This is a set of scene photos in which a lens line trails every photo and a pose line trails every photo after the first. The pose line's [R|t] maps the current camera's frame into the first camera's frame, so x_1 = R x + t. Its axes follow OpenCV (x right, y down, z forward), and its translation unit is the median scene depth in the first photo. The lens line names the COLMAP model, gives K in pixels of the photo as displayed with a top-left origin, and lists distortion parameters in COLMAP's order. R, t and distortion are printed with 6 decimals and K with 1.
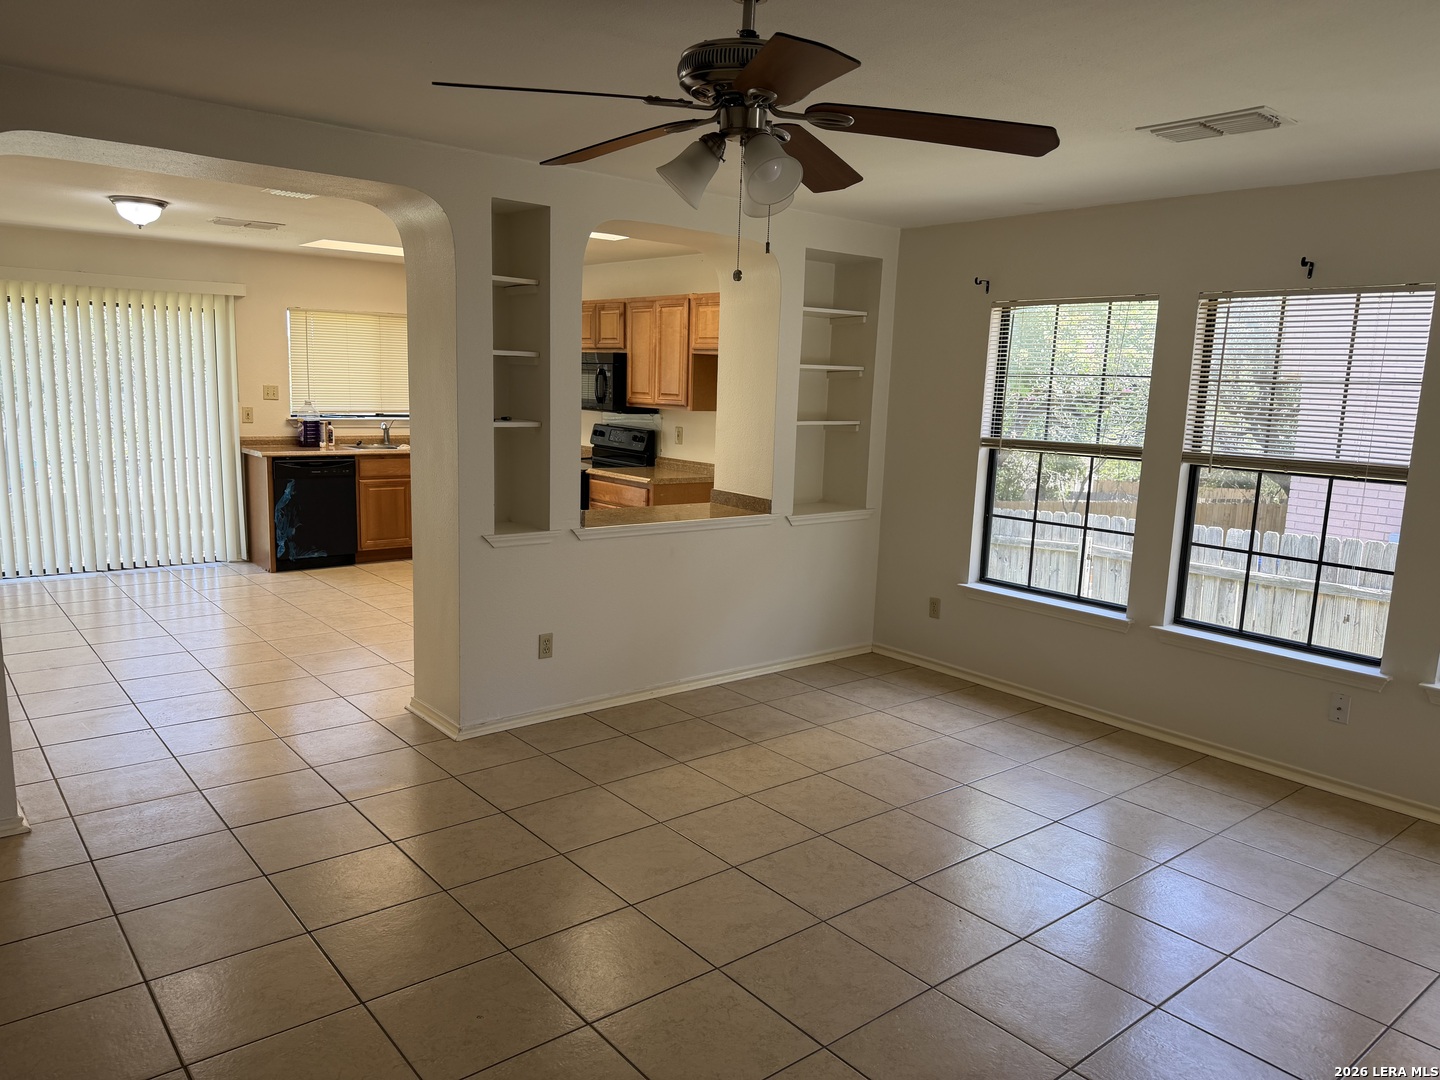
lens RADIAL K [[1011.8, 0, 720.0], [0, 1011.8, 540.0], [0, 0, 1]] dist [0.145501, -0.229472]
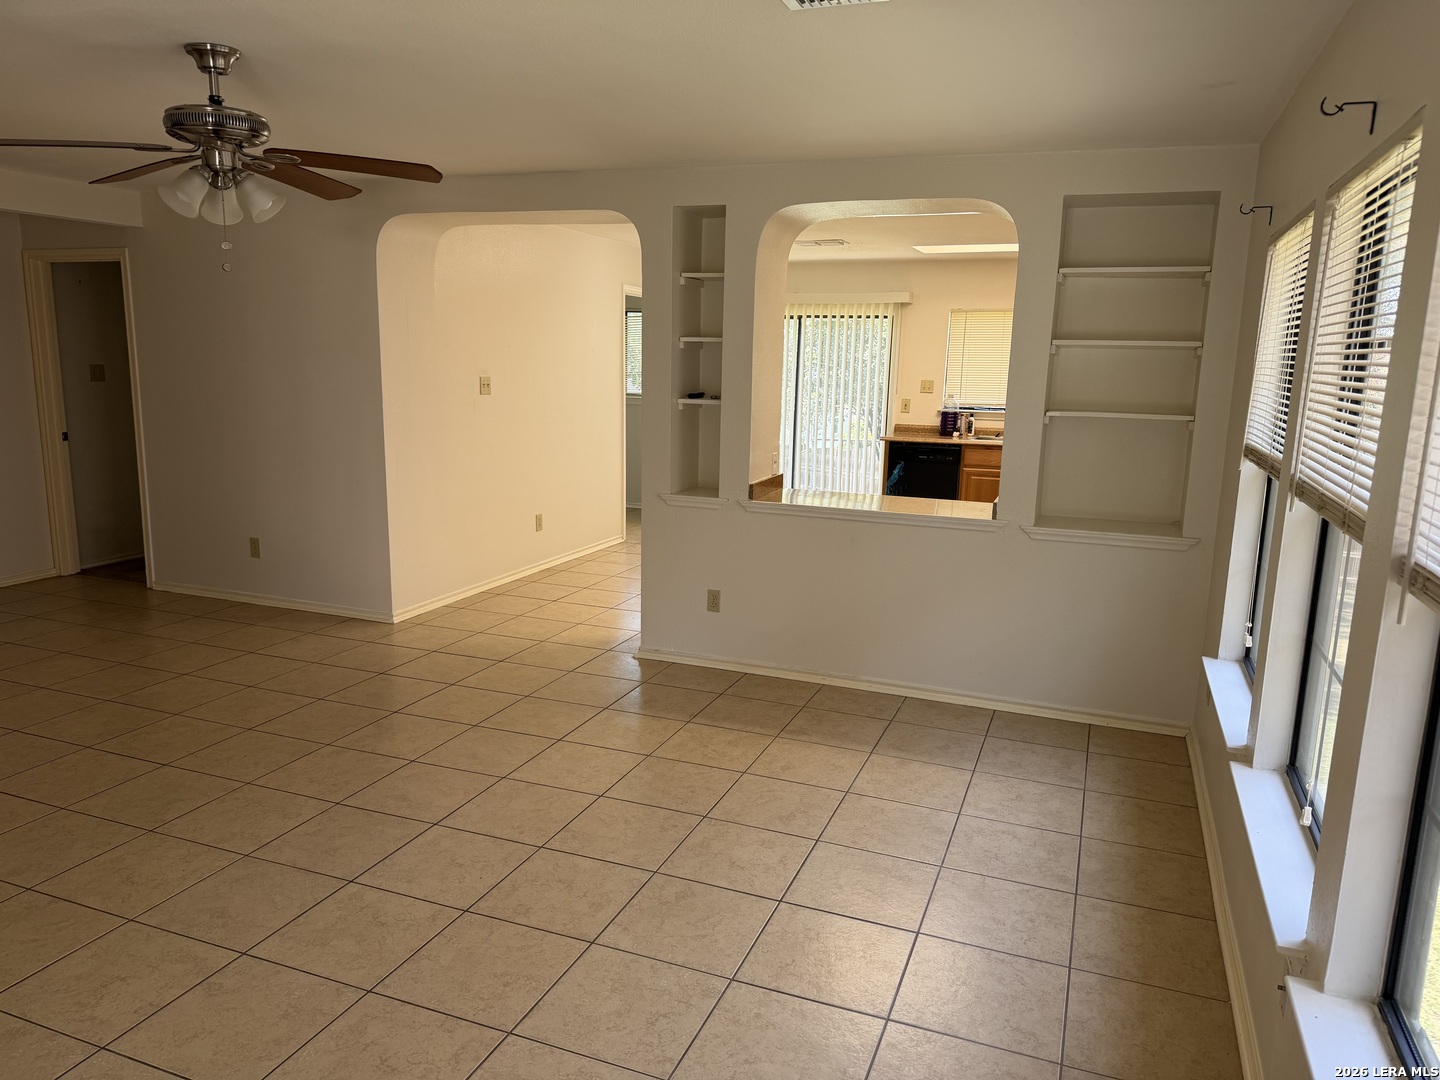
lens RADIAL K [[1011.8, 0, 720.0], [0, 1011.8, 540.0], [0, 0, 1]] dist [0.145501, -0.229472]
pose [[0.489493, 0.136147, -0.861313, 0.675203], [-0.143825, 0.986814, 0.074247, -0.039475], [0.860065, 0.087535, 0.502620, 0.378739]]
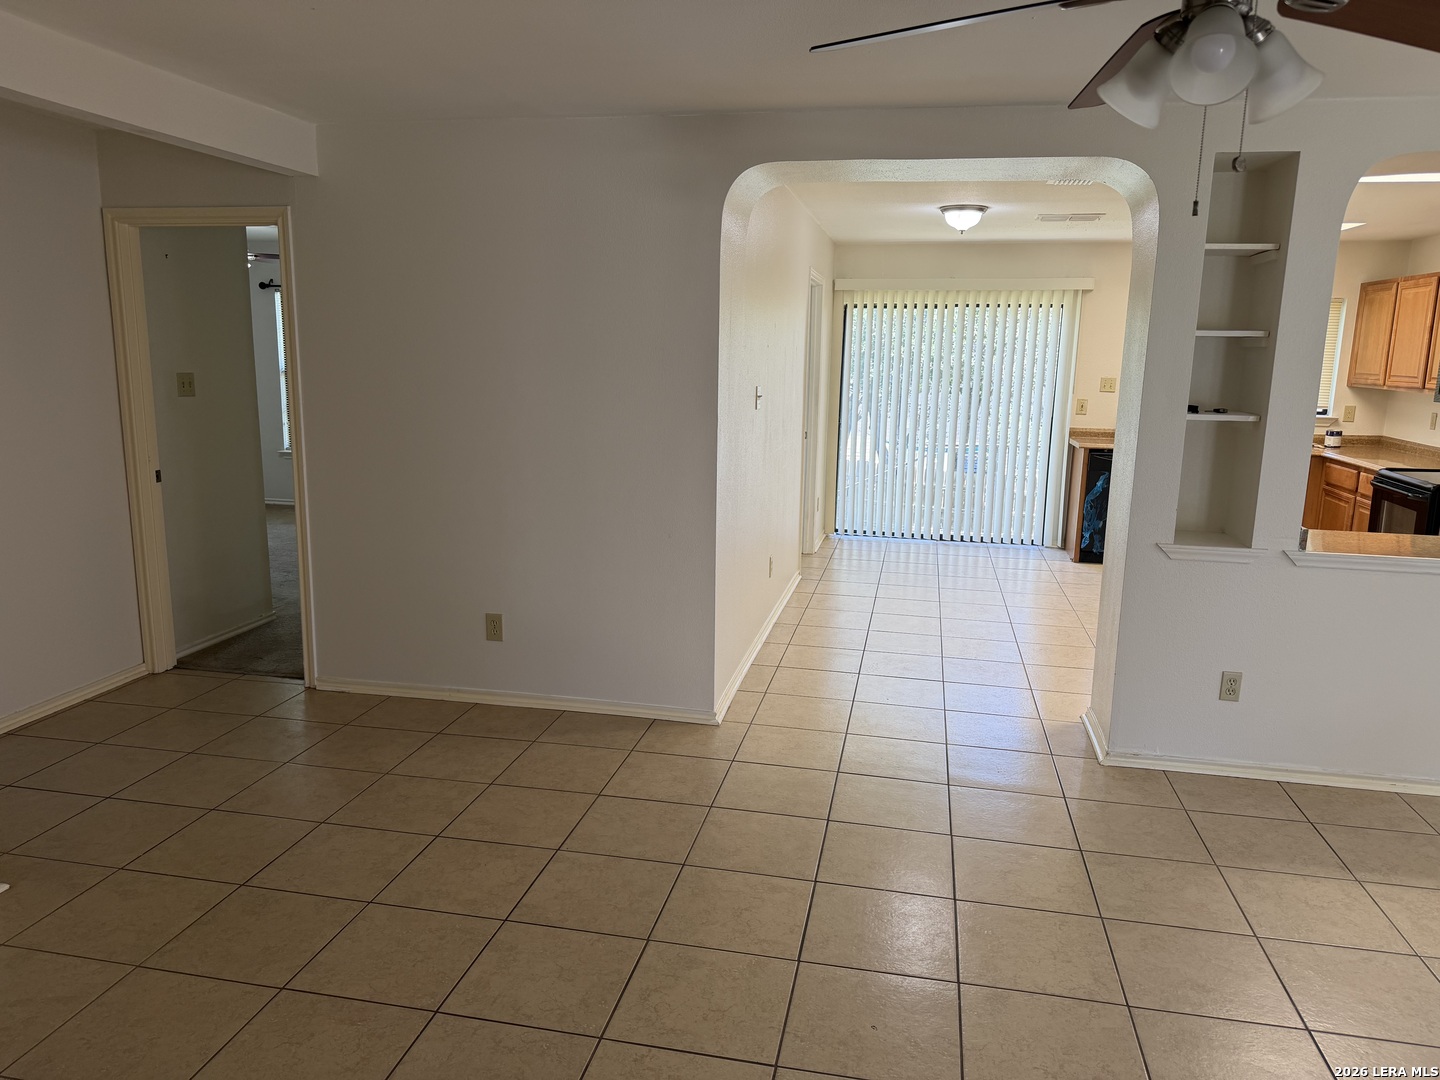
lens RADIAL K [[1014.7, 0, 715.9], [0, 1014.7, 548.2], [0, 0, 1]] dist [0.069839, -0.084349]
pose [[0.628017, 0.128705, -0.767482, 0.165642], [-0.119917, 0.990454, 0.067971, -0.011802], [0.768905, 0.049347, 0.637456, 0.121635]]
